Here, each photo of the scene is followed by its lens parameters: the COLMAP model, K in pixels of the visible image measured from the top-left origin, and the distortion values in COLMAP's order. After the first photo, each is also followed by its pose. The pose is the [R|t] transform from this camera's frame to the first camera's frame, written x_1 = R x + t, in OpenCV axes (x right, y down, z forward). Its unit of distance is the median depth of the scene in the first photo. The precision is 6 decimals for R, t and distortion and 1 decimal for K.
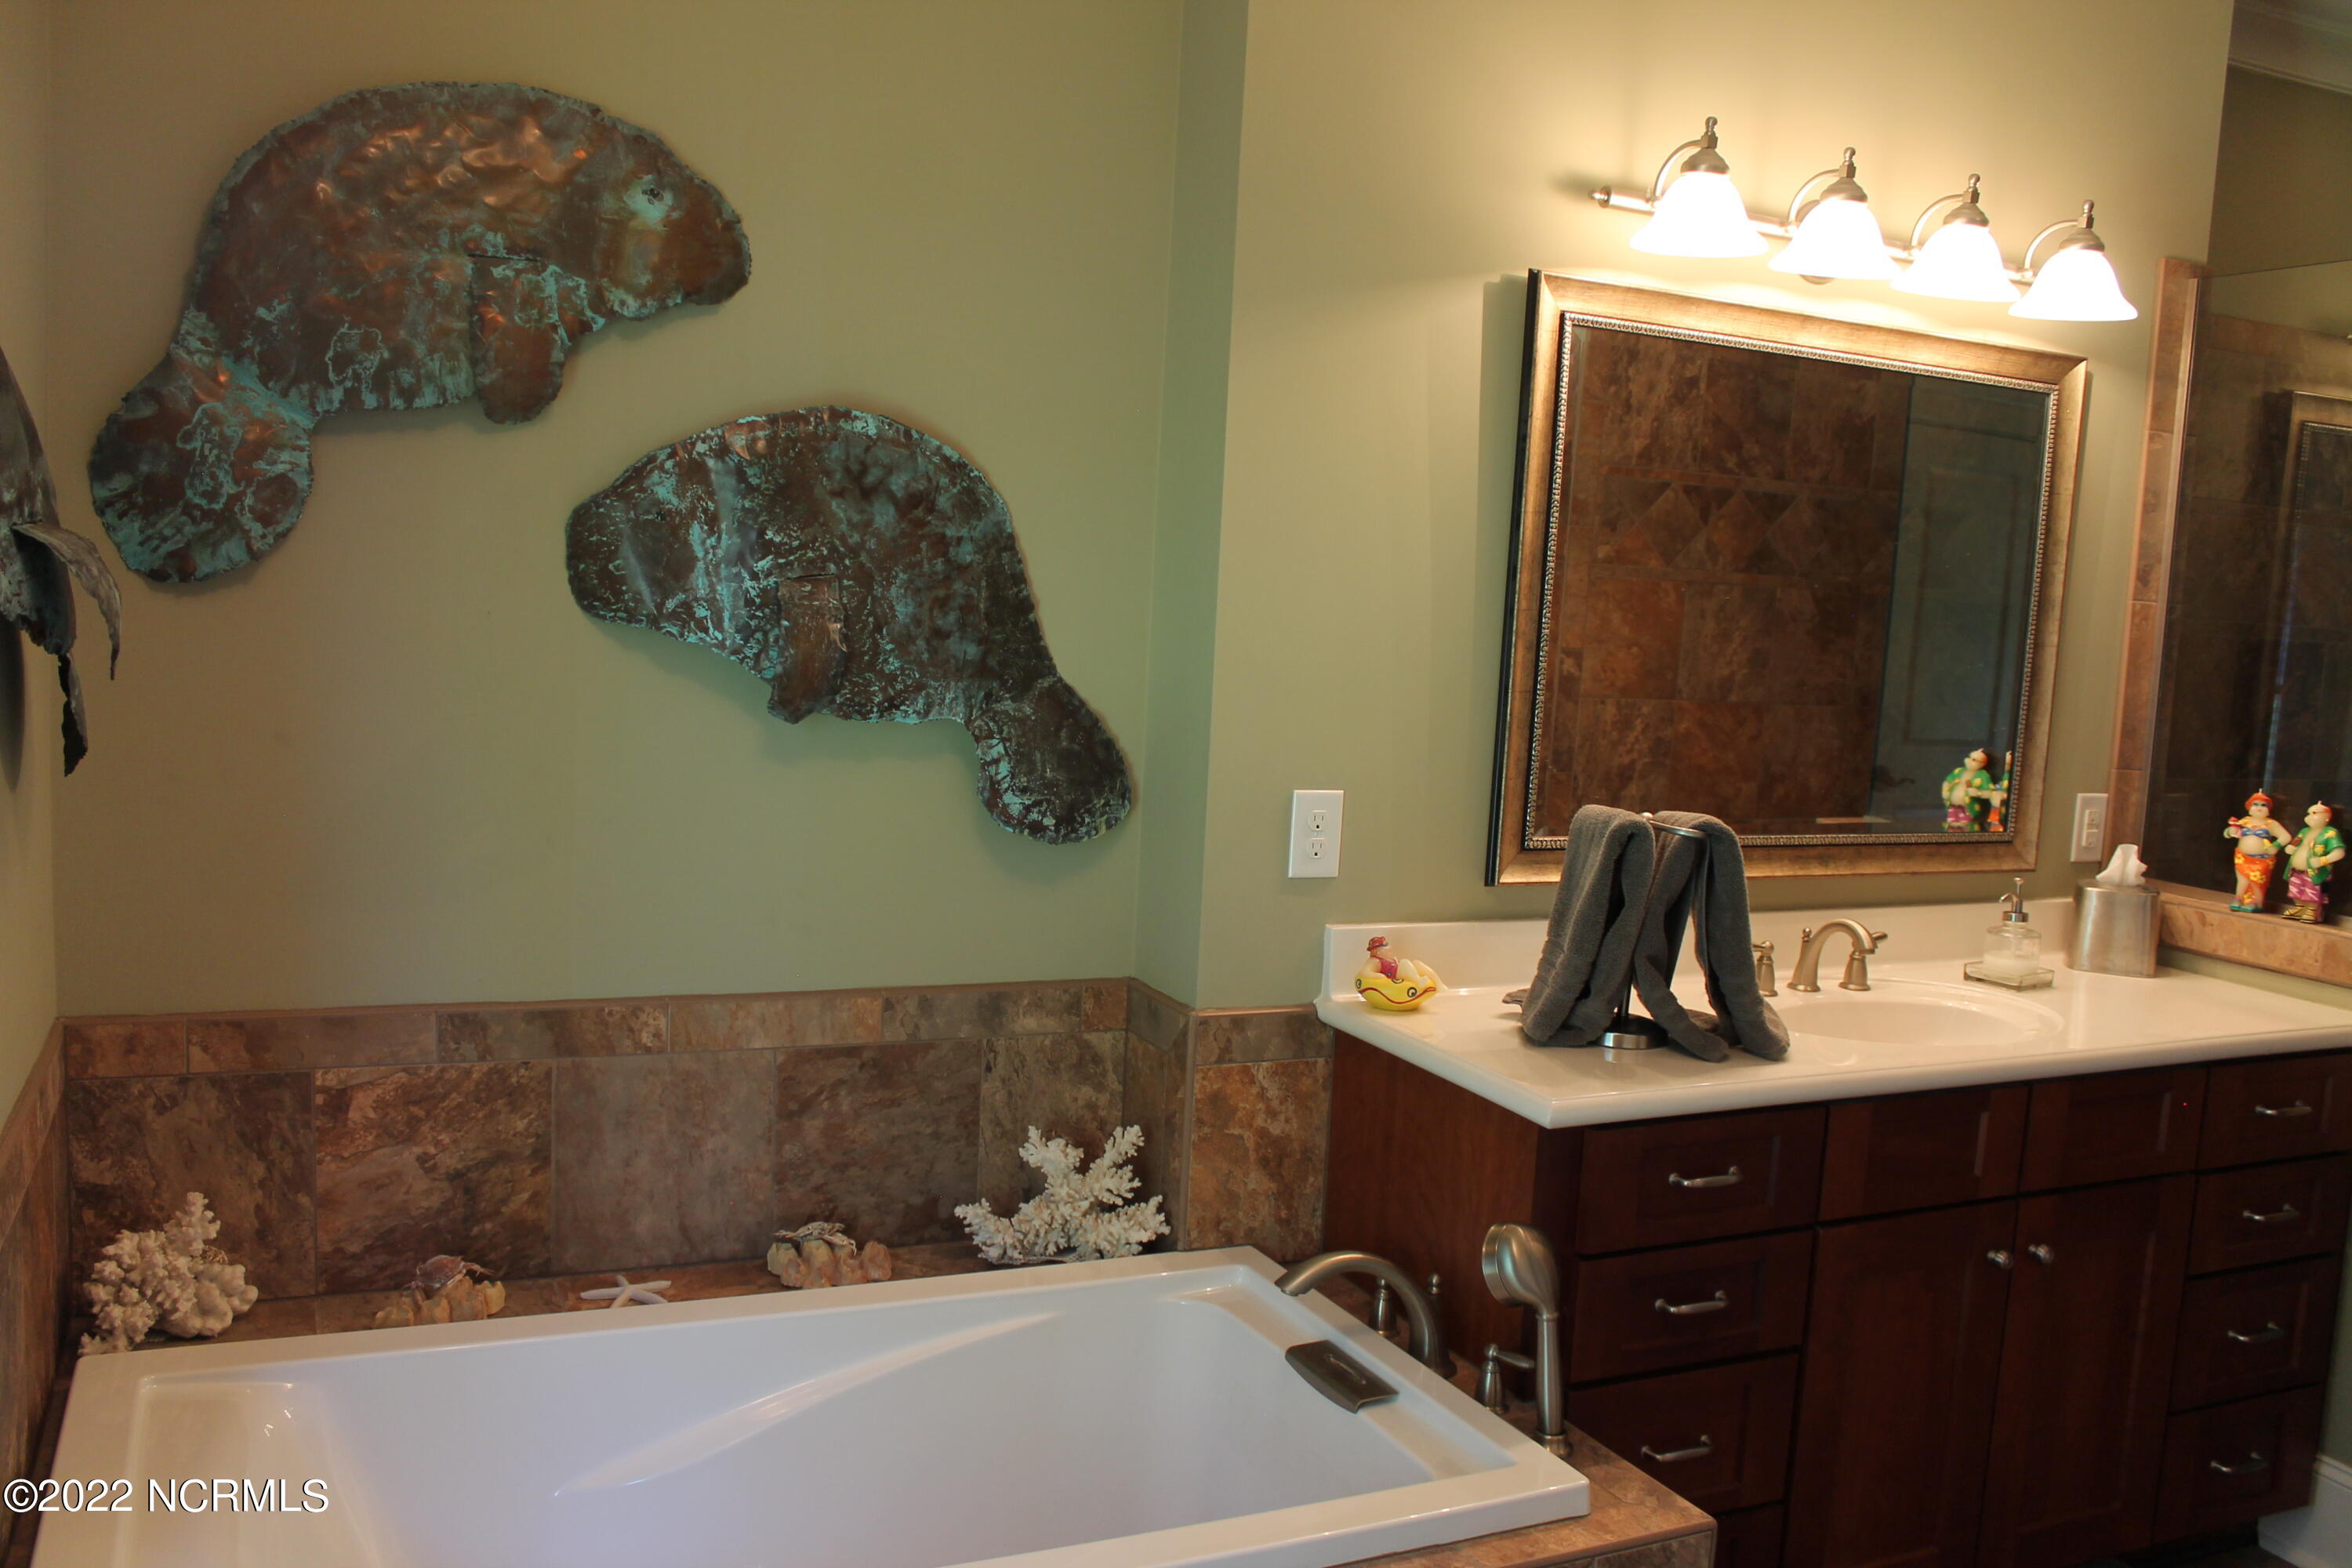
lens RADIAL K [[1953.5, 0, 1153.9], [0, 1953.5, 780.2], [0, 0, 1]] dist [-0.154389, 0.115540]
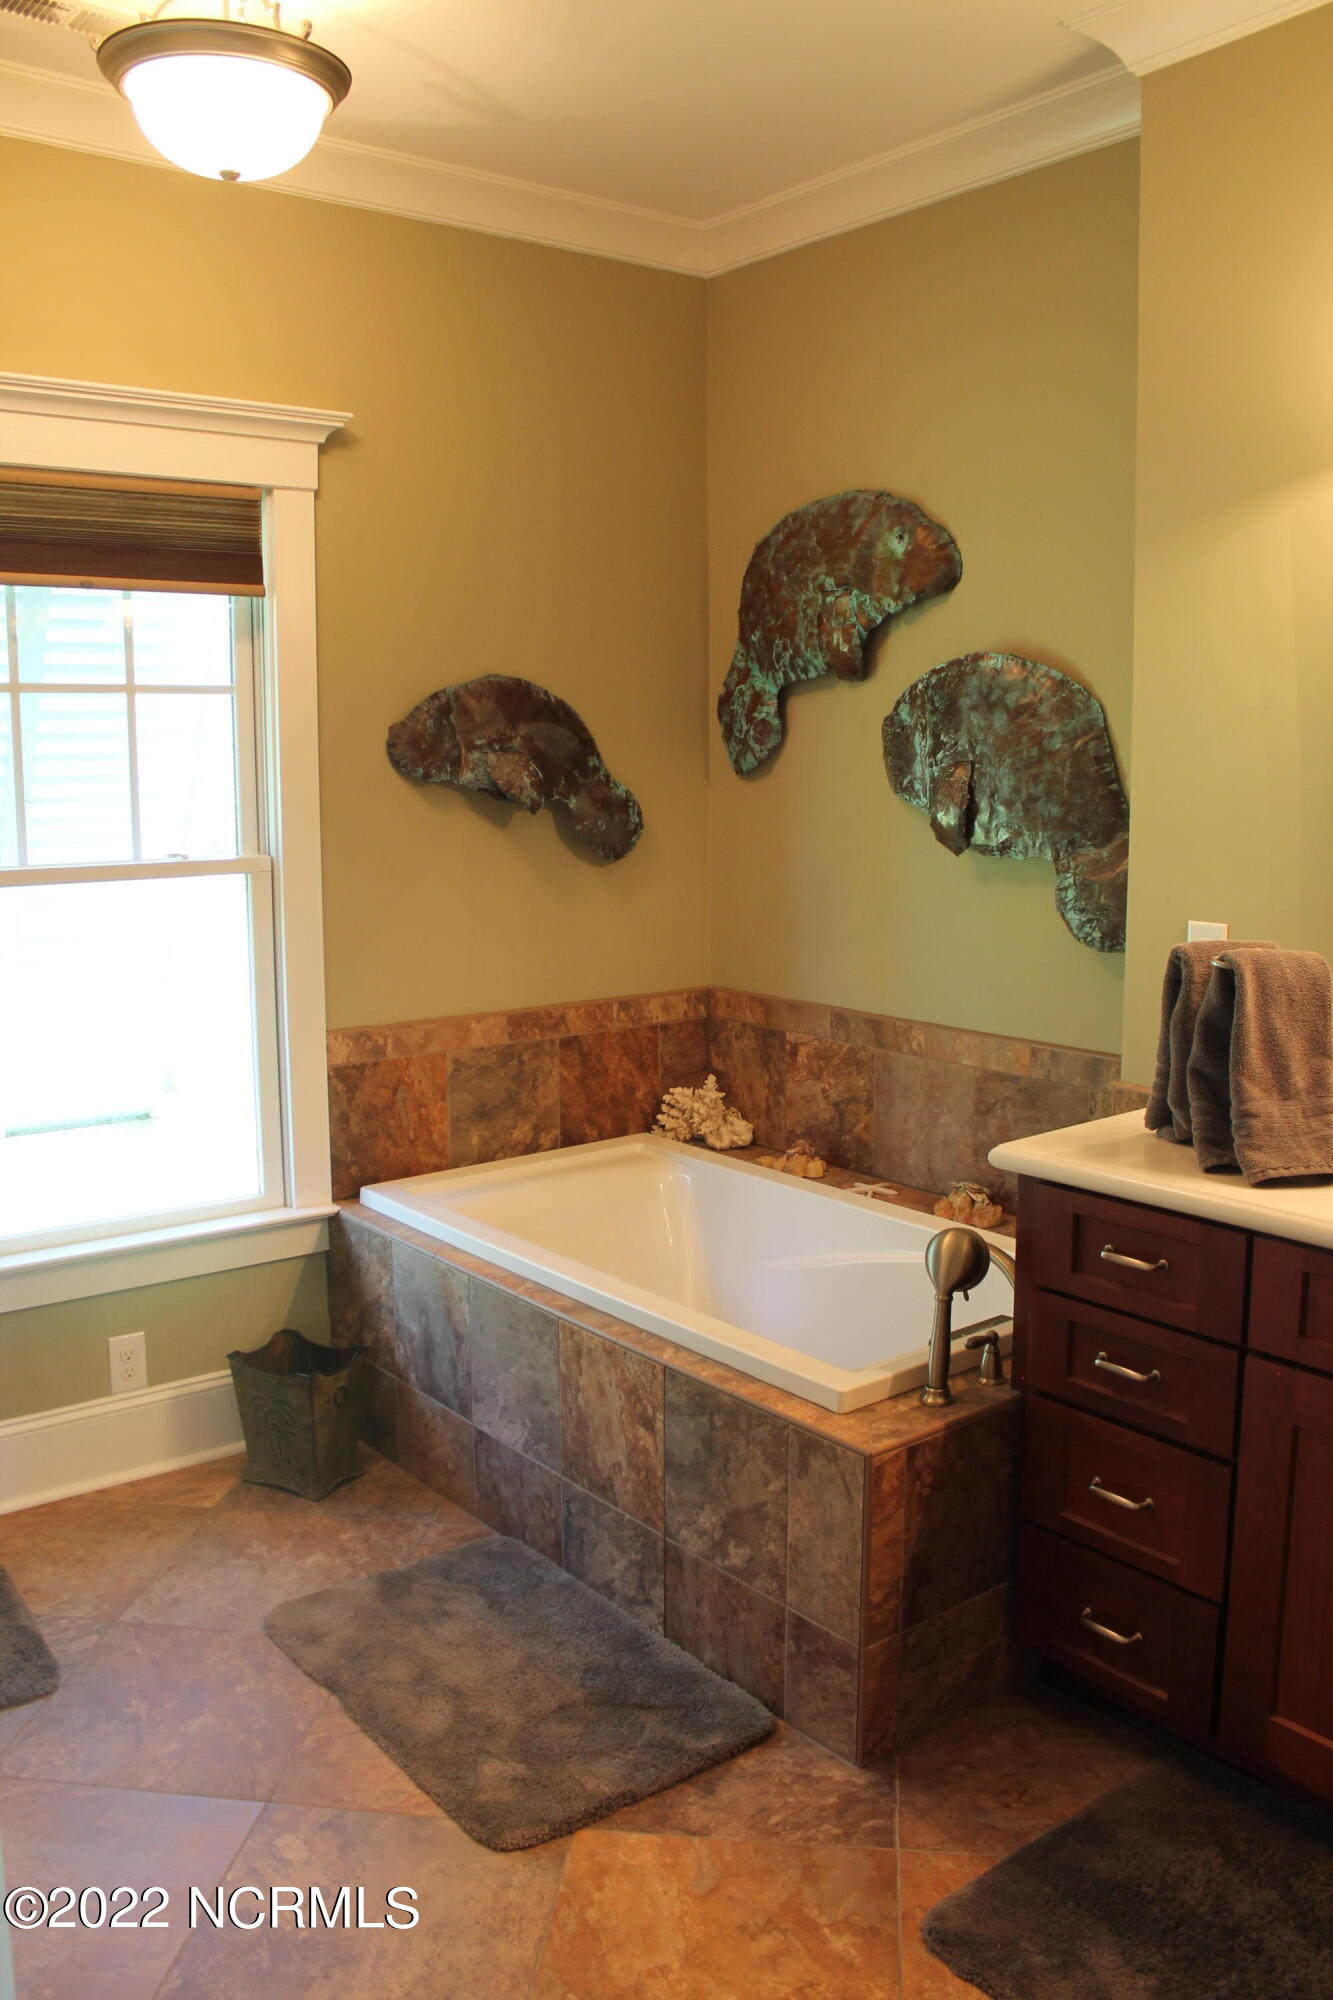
lens RADIAL K [[1661.2, 0, 669.9], [0, 1661.2, 991.9], [0, 0, 1]] dist [-0.154389, 0.115540]
pose [[0.238474, 0.092991, -0.966687, 1.032567], [-0.082762, 0.993730, 0.075176, -0.001184], [0.967616, 0.062077, 0.244674, 0.438380]]
